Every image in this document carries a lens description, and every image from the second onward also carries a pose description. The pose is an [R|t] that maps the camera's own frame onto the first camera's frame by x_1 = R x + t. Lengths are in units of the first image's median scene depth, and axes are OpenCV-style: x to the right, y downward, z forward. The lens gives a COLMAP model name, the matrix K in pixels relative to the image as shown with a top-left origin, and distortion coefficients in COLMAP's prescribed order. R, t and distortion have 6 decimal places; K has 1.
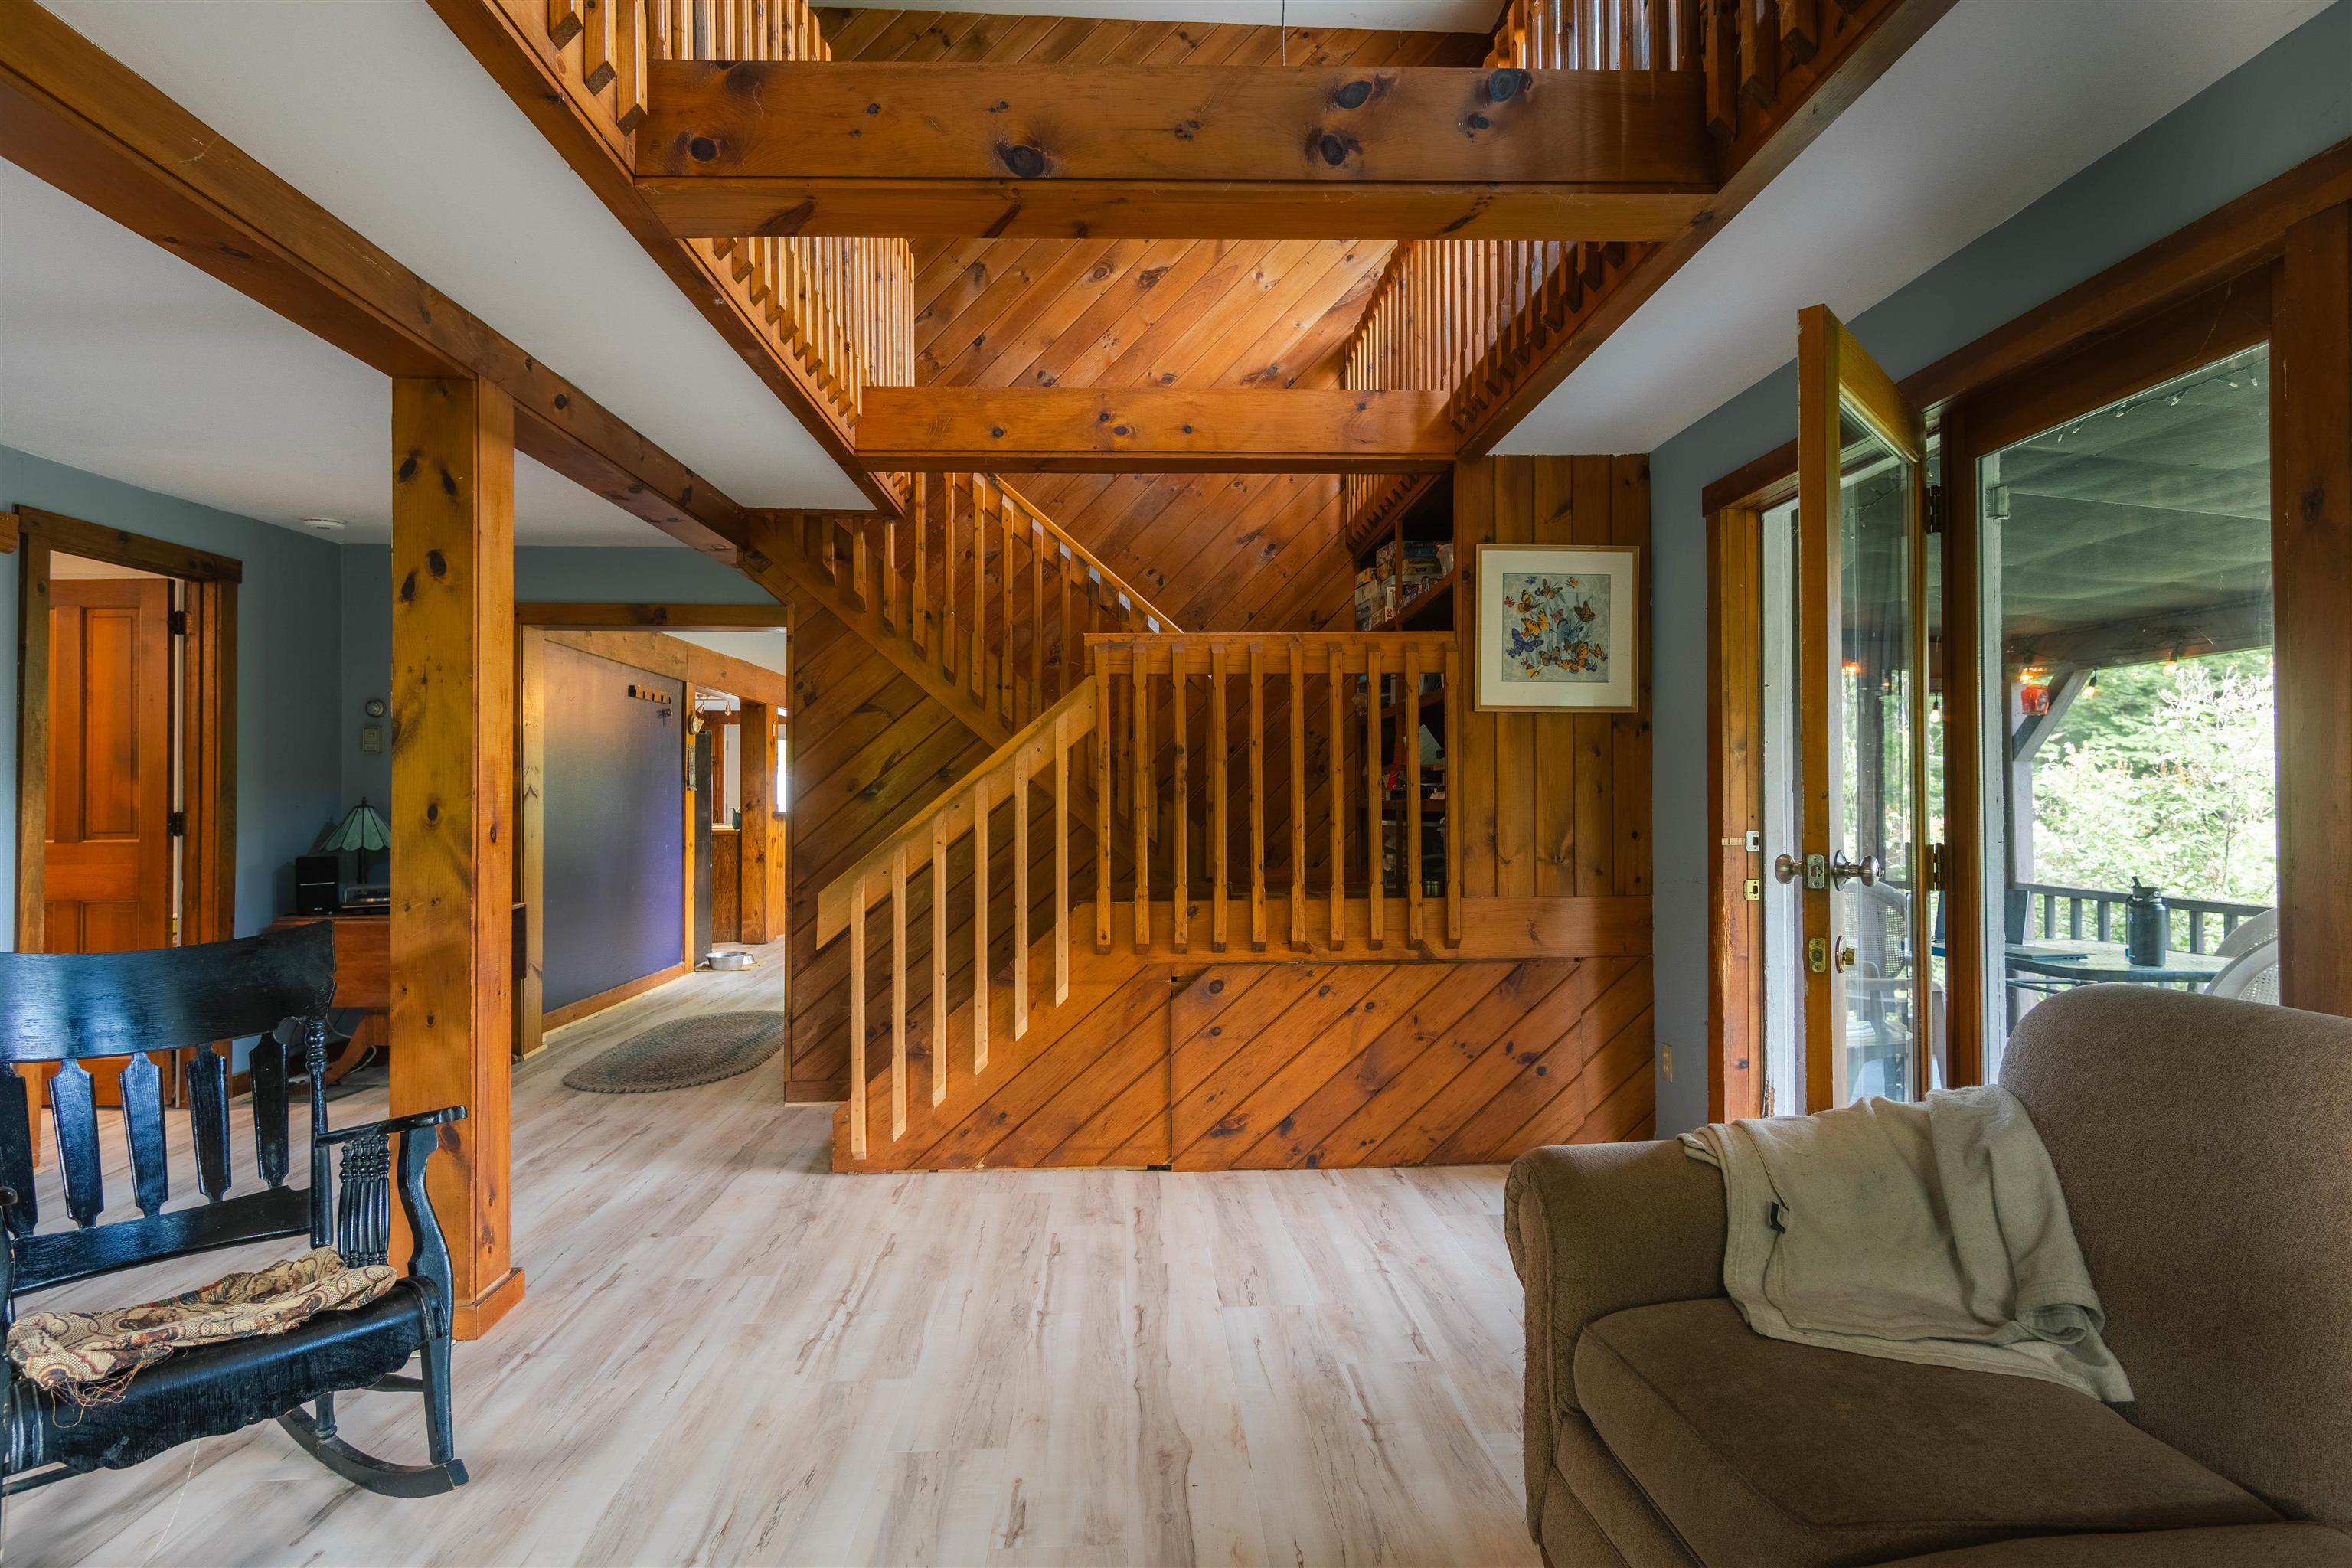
lens RADIAL K [[1264.6, 0, 1195.6], [0, 1264.6, 780.9], [0, 0, 1]] dist [0.002336, 0.000781]
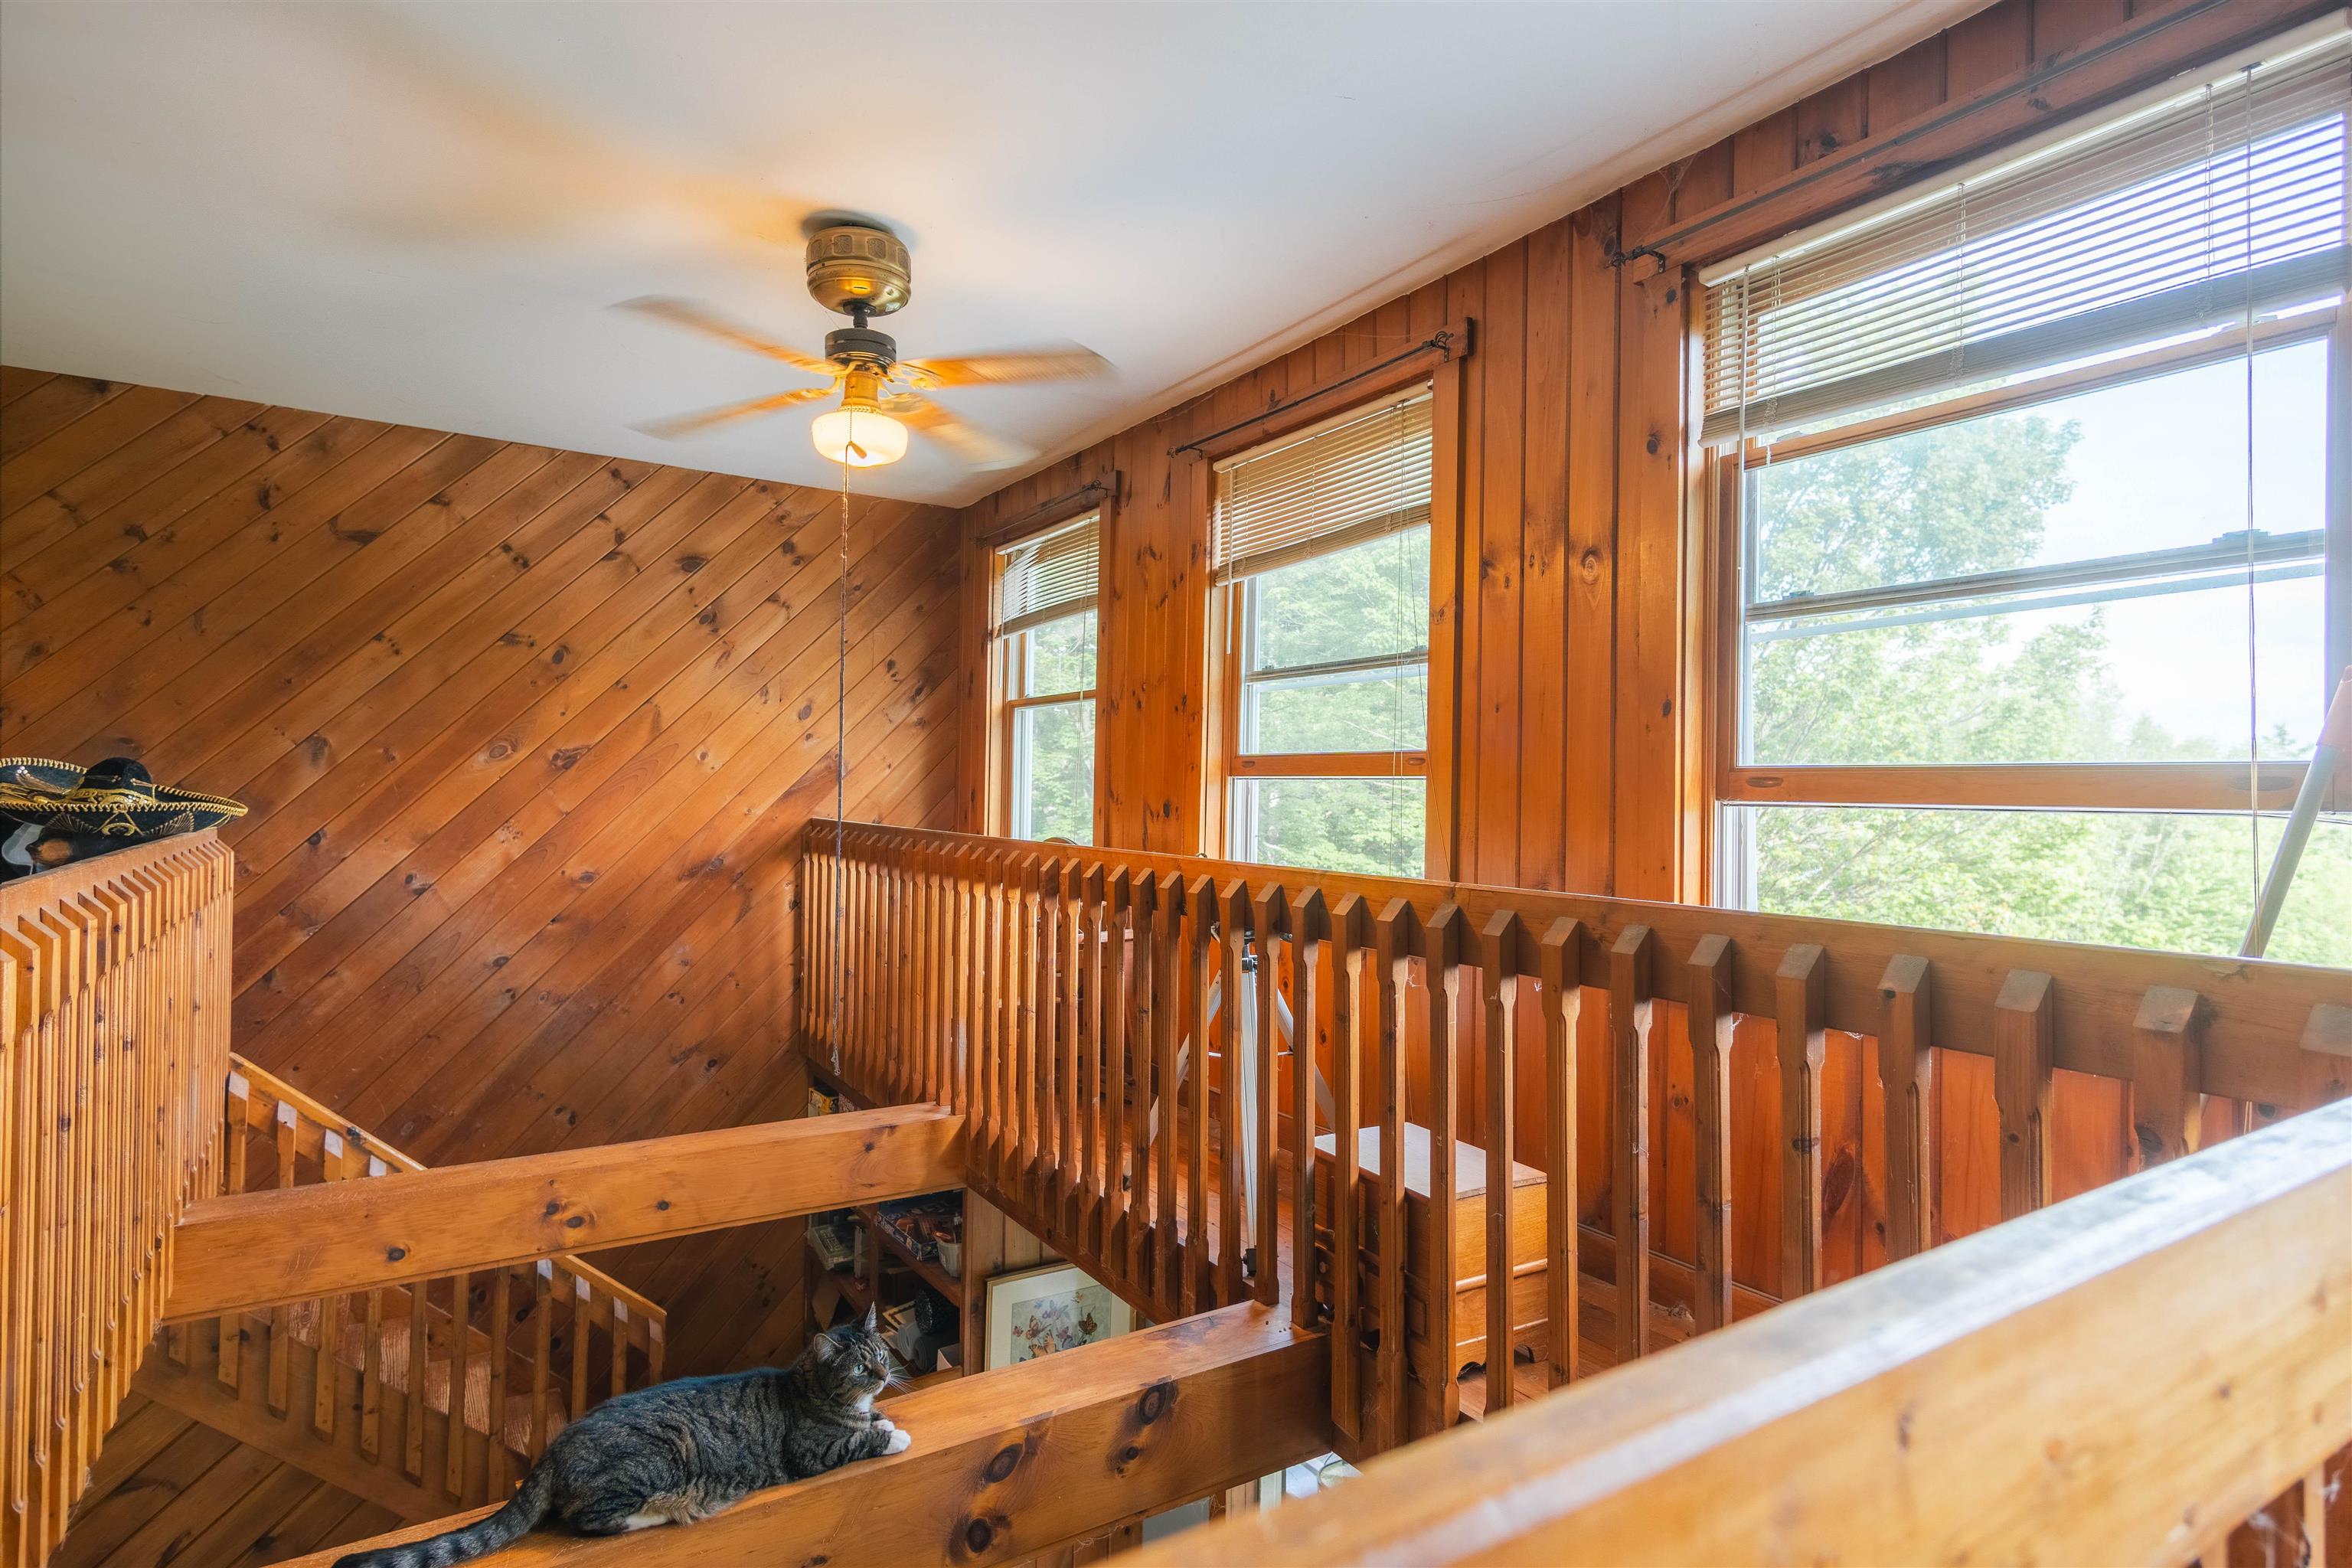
lens RADIAL K [[1251.4, 0, 1193.8], [0, 1251.4, 773.3], [0, 0, 1]] dist [0.013635, 0.002333]
pose [[0.875575, 0.020348, 0.482653, -0.074098], [-0.019859, 0.999784, -0.006125, -0.393042], [-0.482673, -0.004222, 0.875790, 0.065282]]
